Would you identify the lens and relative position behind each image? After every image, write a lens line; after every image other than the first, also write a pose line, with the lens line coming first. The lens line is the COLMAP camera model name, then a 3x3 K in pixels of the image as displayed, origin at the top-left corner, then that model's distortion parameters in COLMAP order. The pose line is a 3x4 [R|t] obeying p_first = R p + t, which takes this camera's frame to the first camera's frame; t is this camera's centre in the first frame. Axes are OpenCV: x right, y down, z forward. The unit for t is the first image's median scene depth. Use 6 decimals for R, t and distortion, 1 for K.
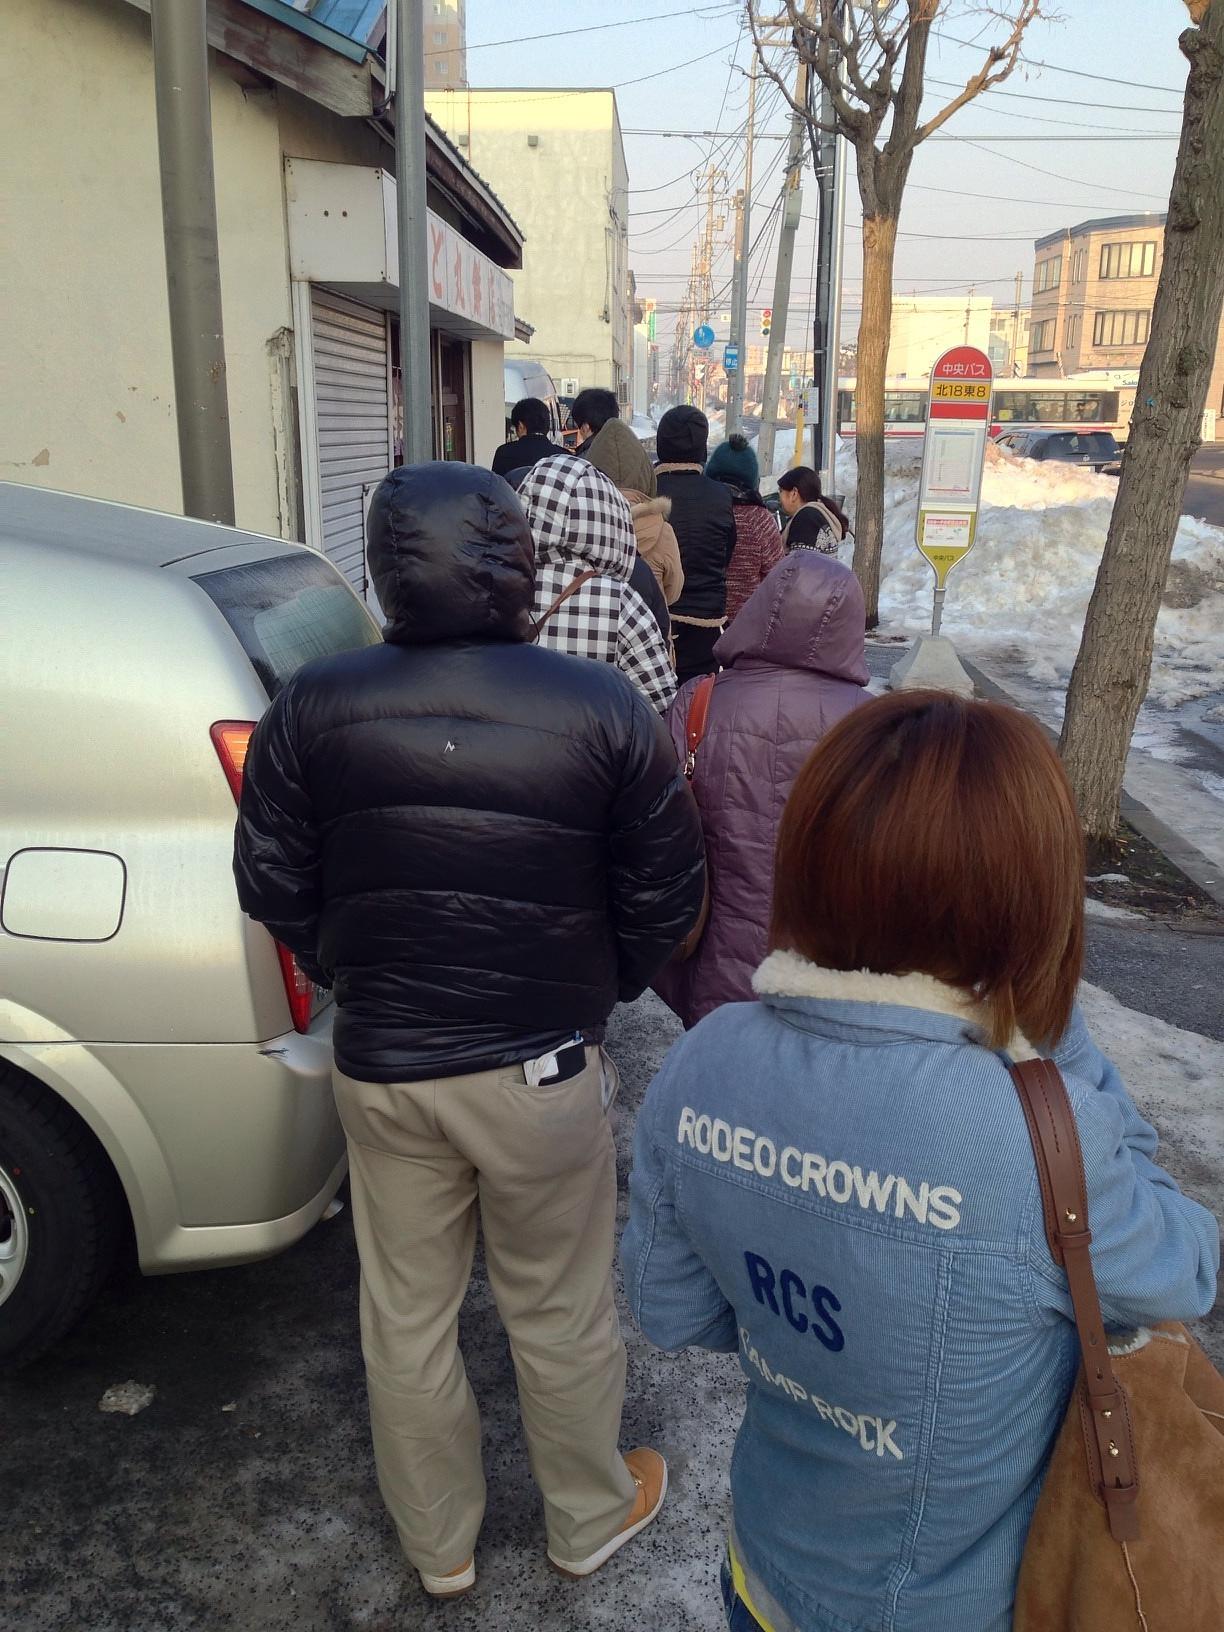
lens RADIAL K [[1574.1, 0, 613.9], [0, 1574.1, 889.6], [0, 0, 1]] dist [0.010865, -0.017717]
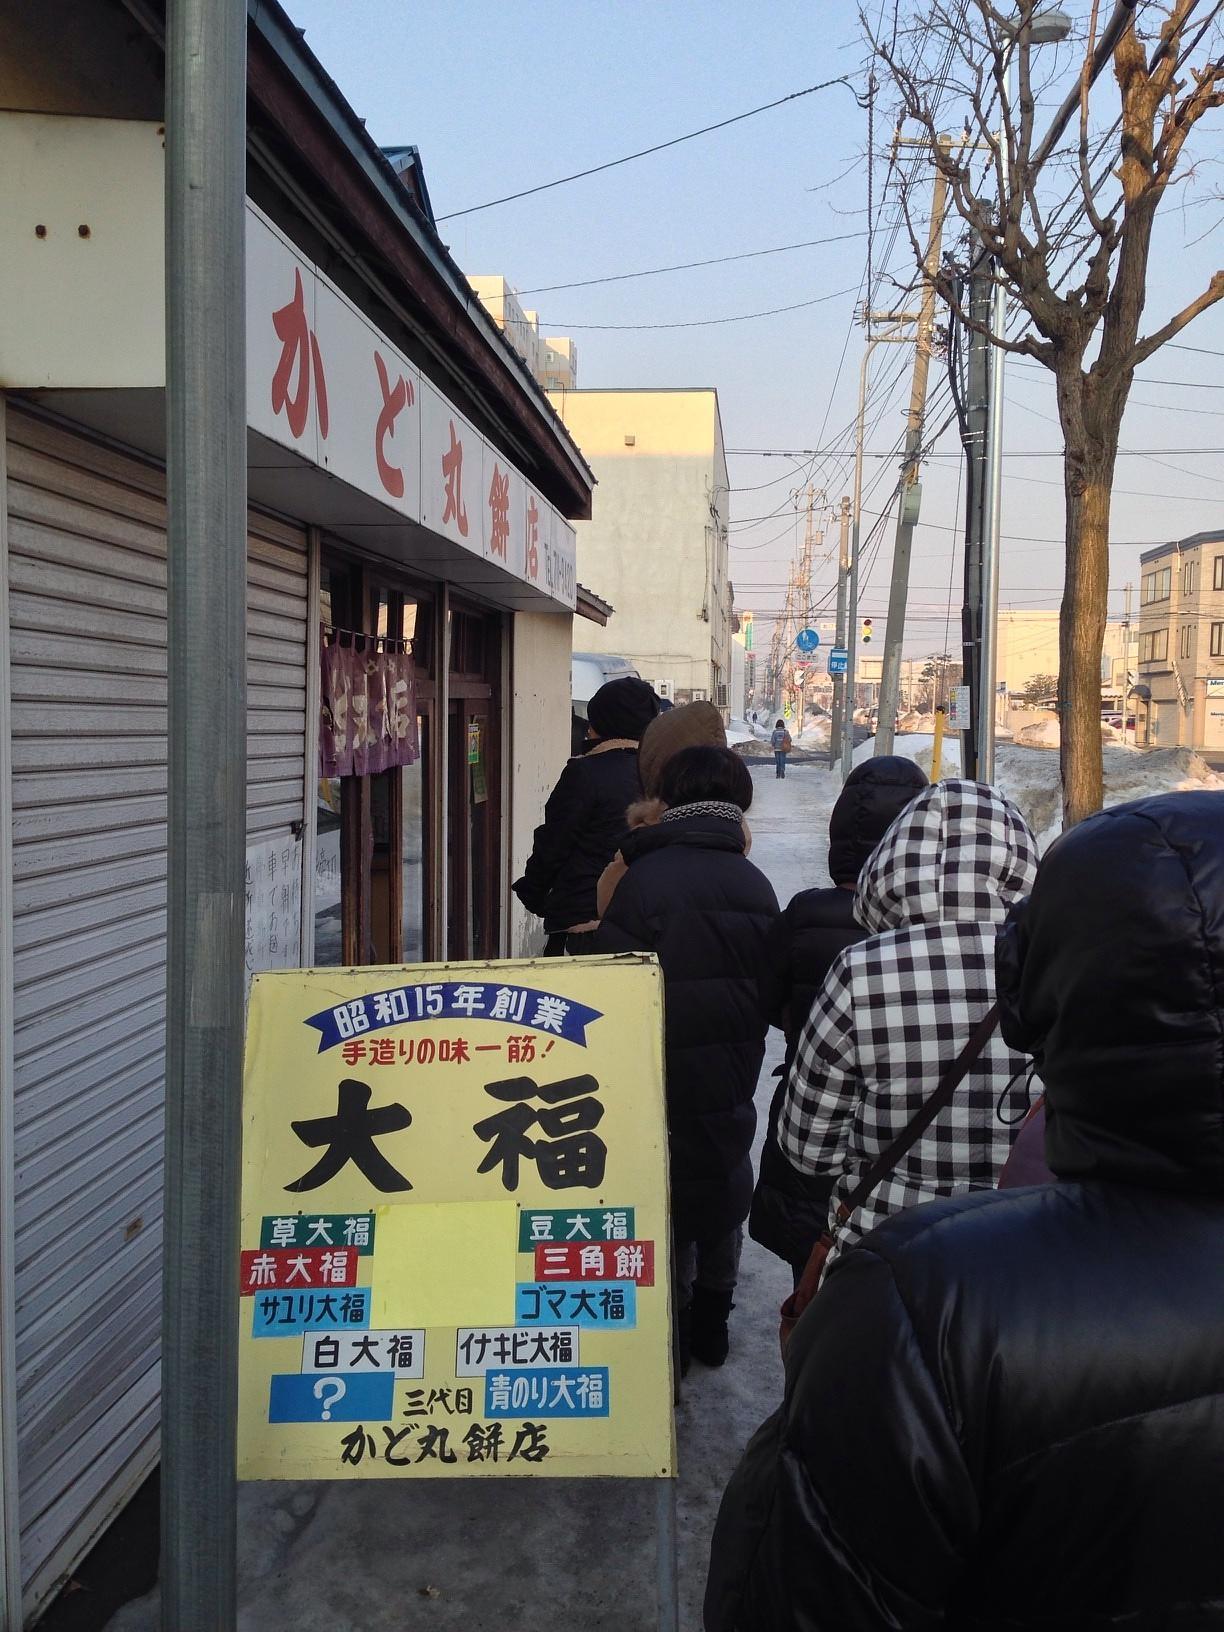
lens RADIAL K [[1560.0, 0, 612.0], [0, 1560.0, 816.0], [0, 0, 1]] dist [-0.002908, 0.000596]
pose [[0.998007, 0.013477, -0.061642, -0.001227], [-0.027215, 0.973322, -0.227822, -0.040723], [0.056927, 0.229045, 0.971750, 0.138058]]
